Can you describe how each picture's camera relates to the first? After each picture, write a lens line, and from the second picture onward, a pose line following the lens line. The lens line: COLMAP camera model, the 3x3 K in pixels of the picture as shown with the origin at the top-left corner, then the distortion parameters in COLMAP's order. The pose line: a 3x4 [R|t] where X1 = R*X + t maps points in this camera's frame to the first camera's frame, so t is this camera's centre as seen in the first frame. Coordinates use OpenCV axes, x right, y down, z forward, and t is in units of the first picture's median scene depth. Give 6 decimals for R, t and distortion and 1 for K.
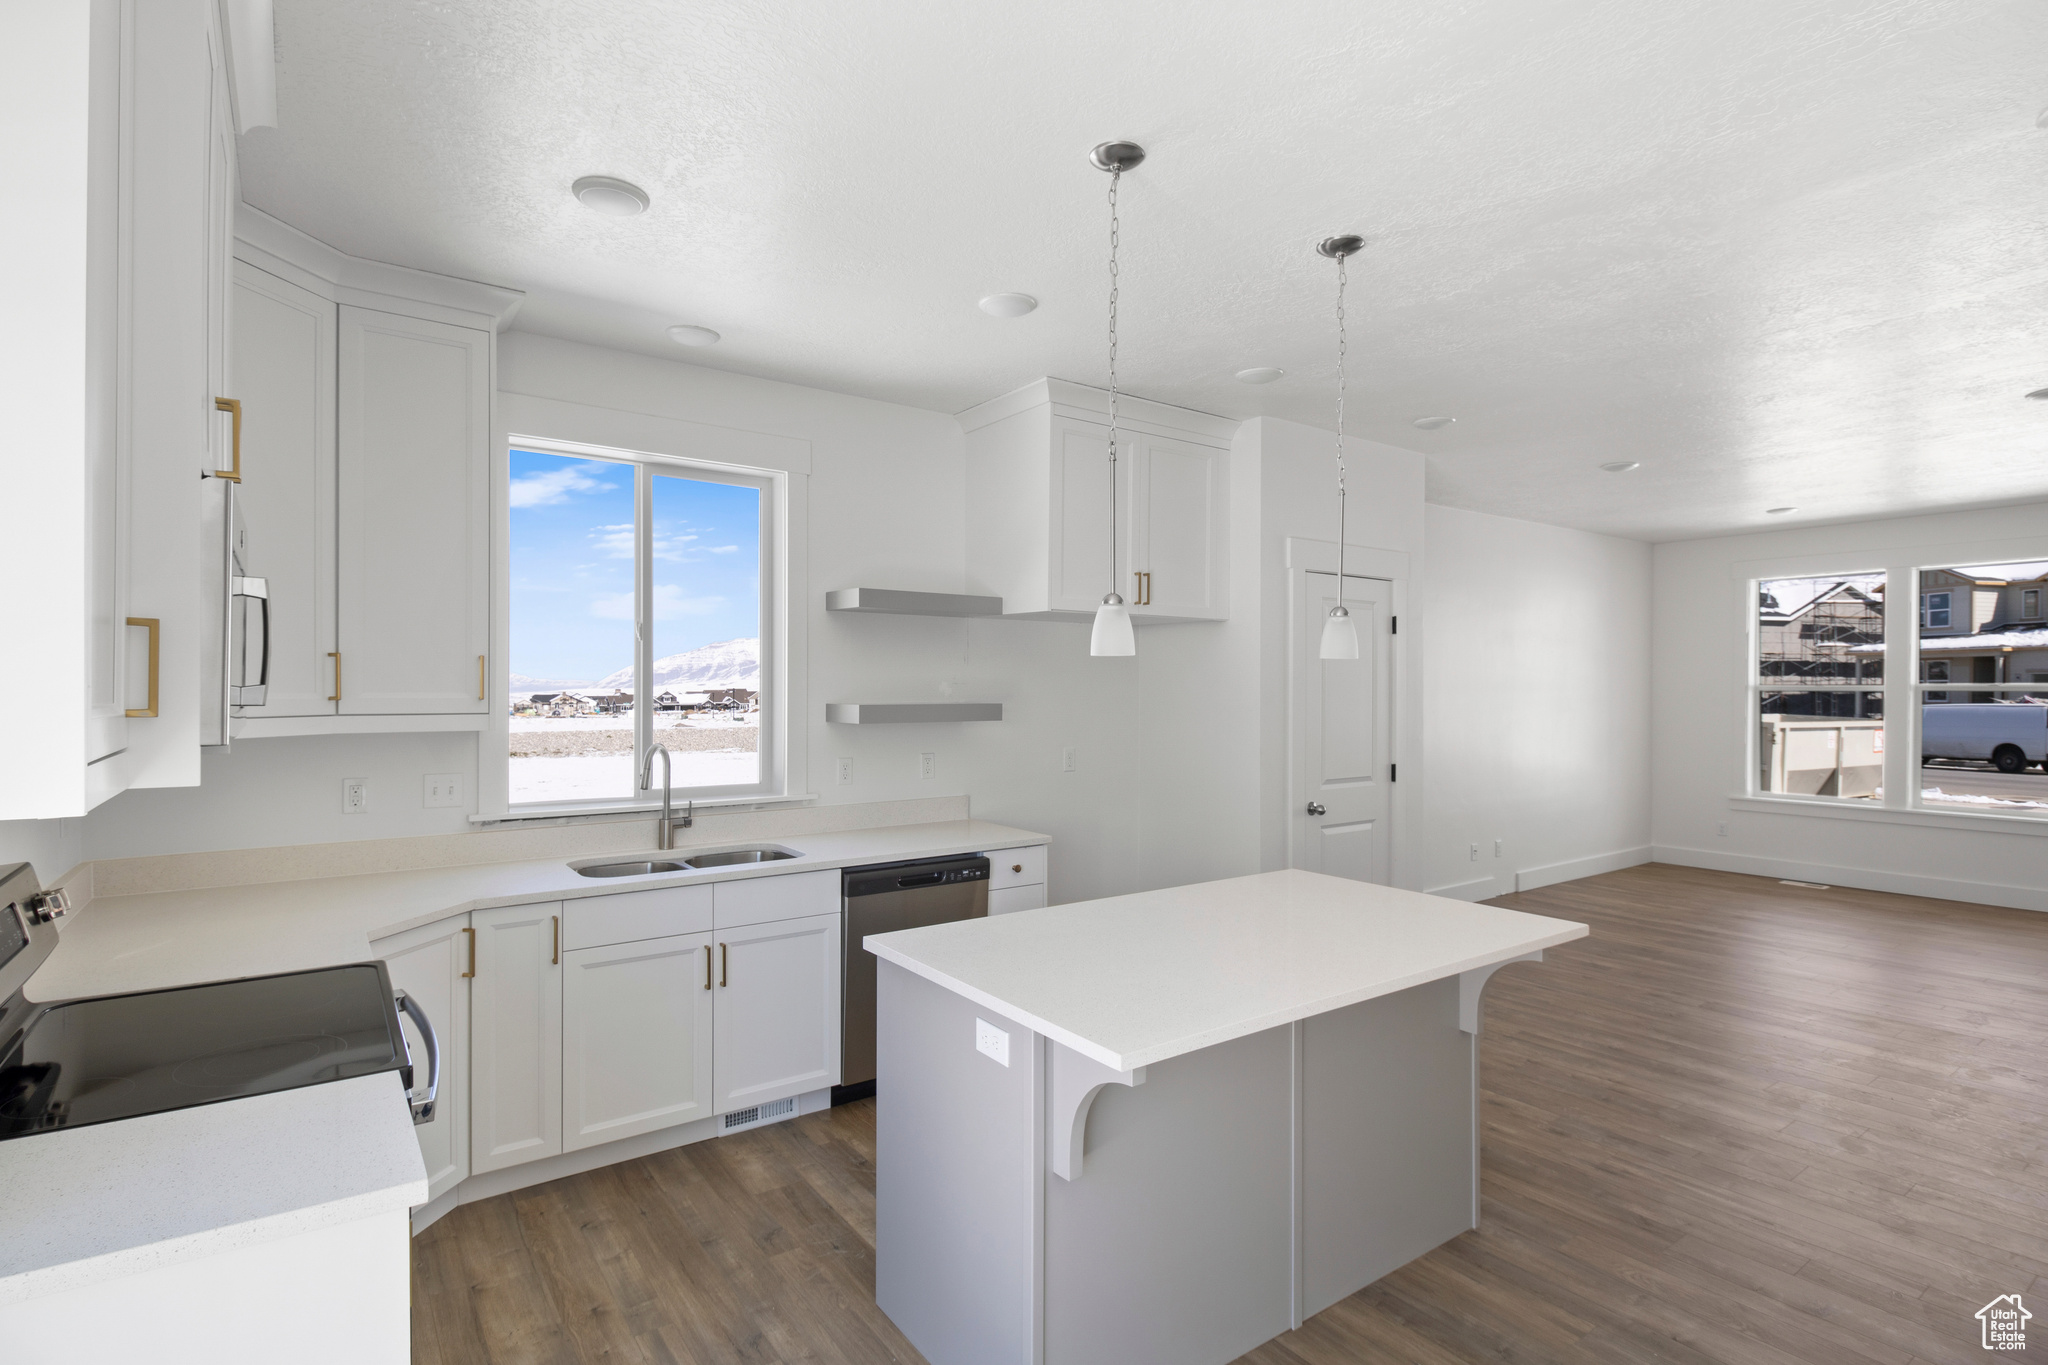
lens RADIAL K [[969.7, 0, 1021.7], [0, 969.7, 694.4], [0, 0, 1]] dist [0.005113, -0.002871]
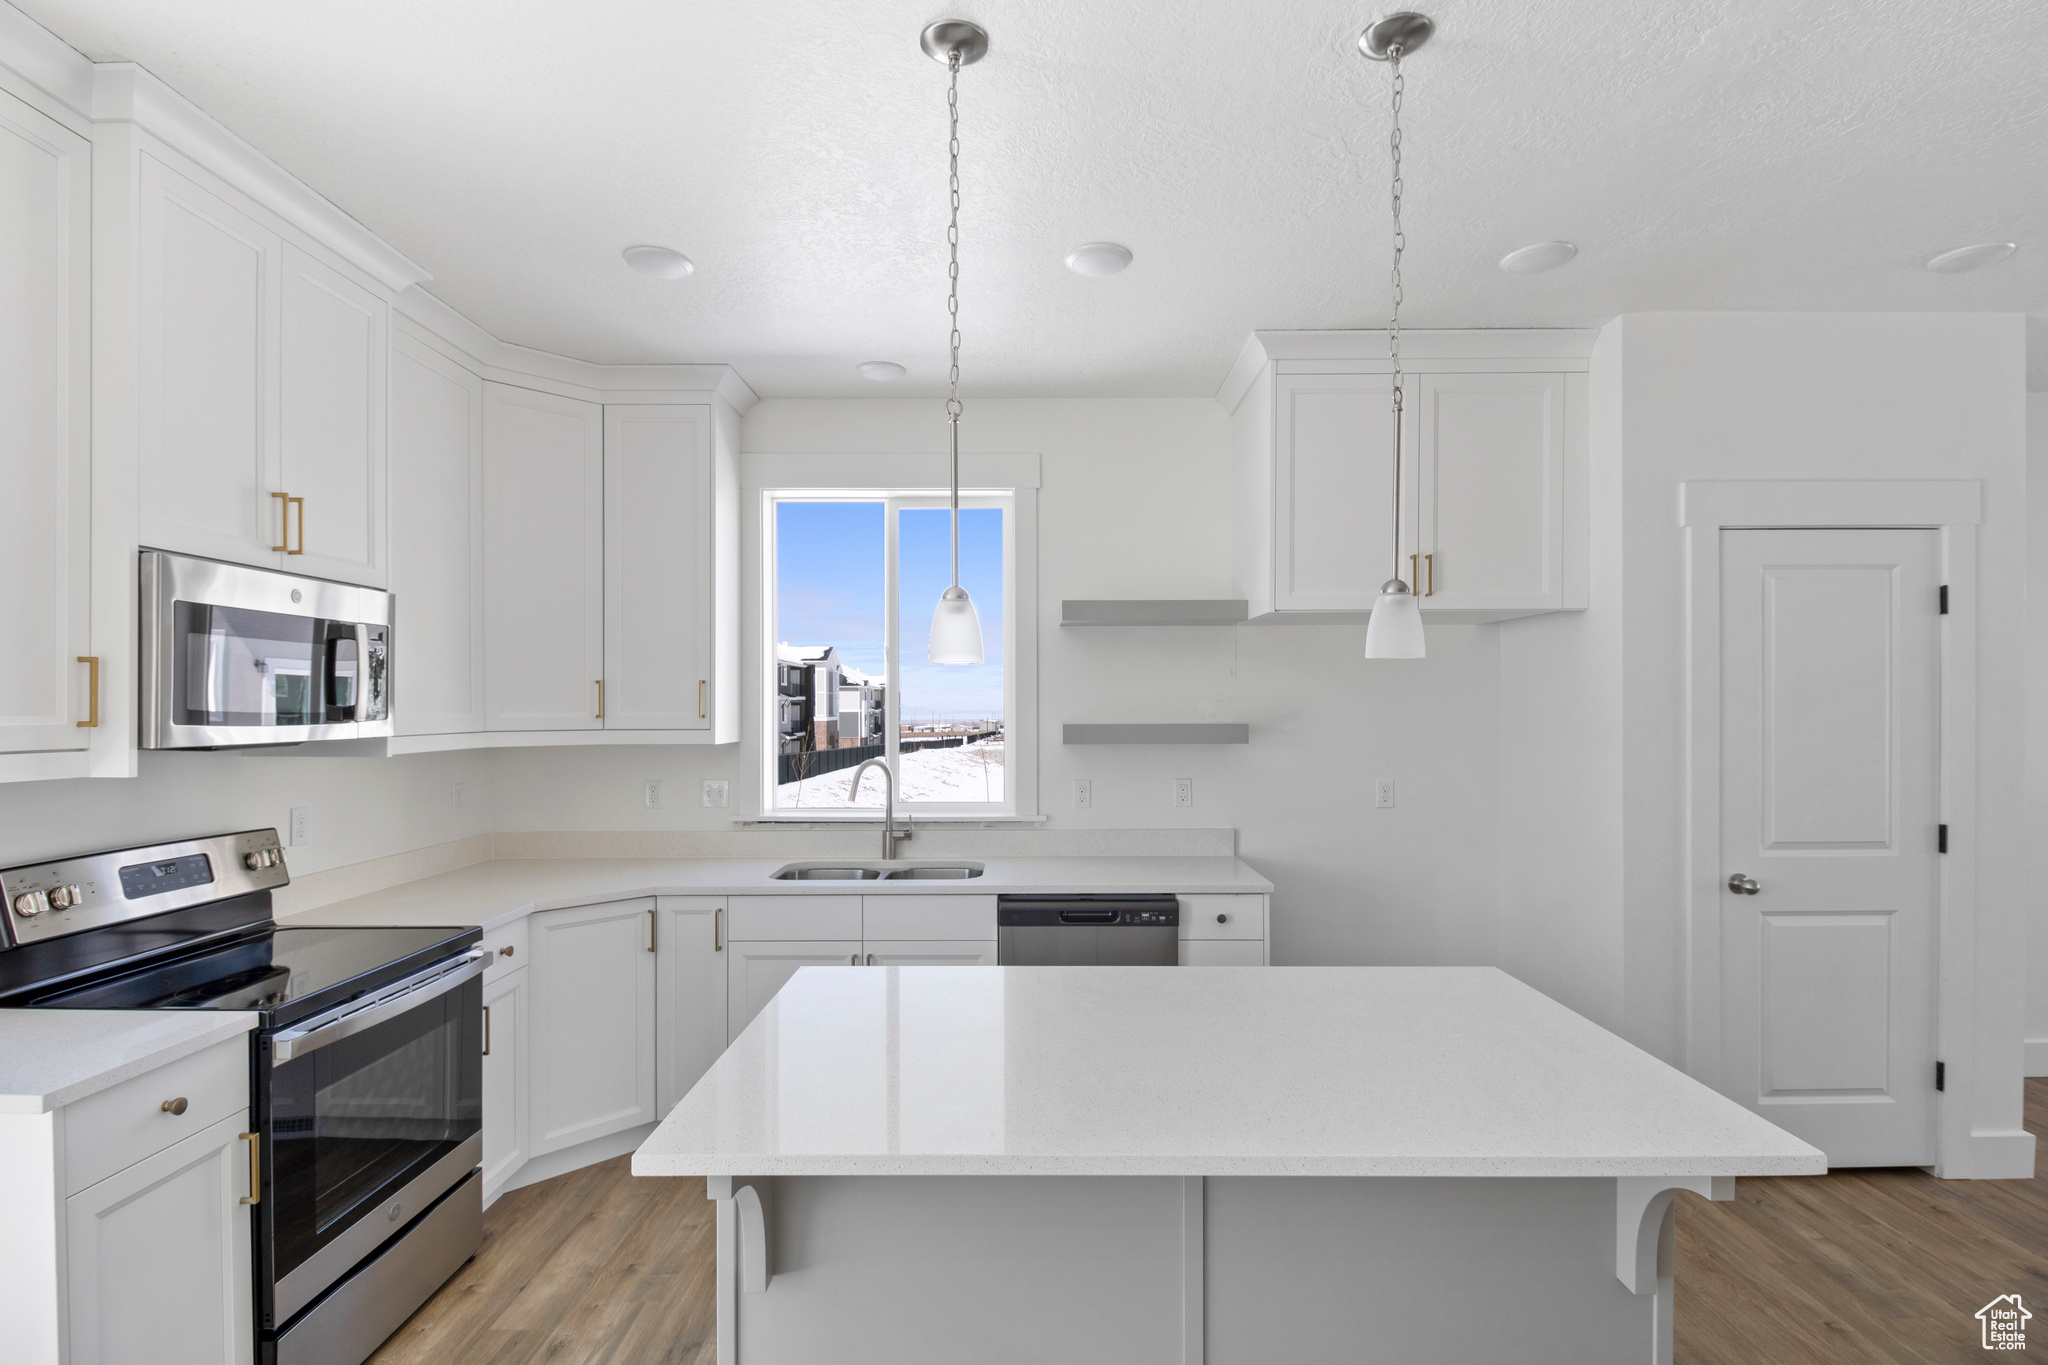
lens RADIAL K [[969.7, 0, 1025.6], [0, 969.7, 709.4], [0, 0, 1]] dist [0.005113, -0.002871]
pose [[0.819420, -0.003242, -0.573185, 0.353976], [0.000178, 0.999985, -0.005402, 0.002055], [0.573194, 0.004325, 0.819409, 0.214879]]
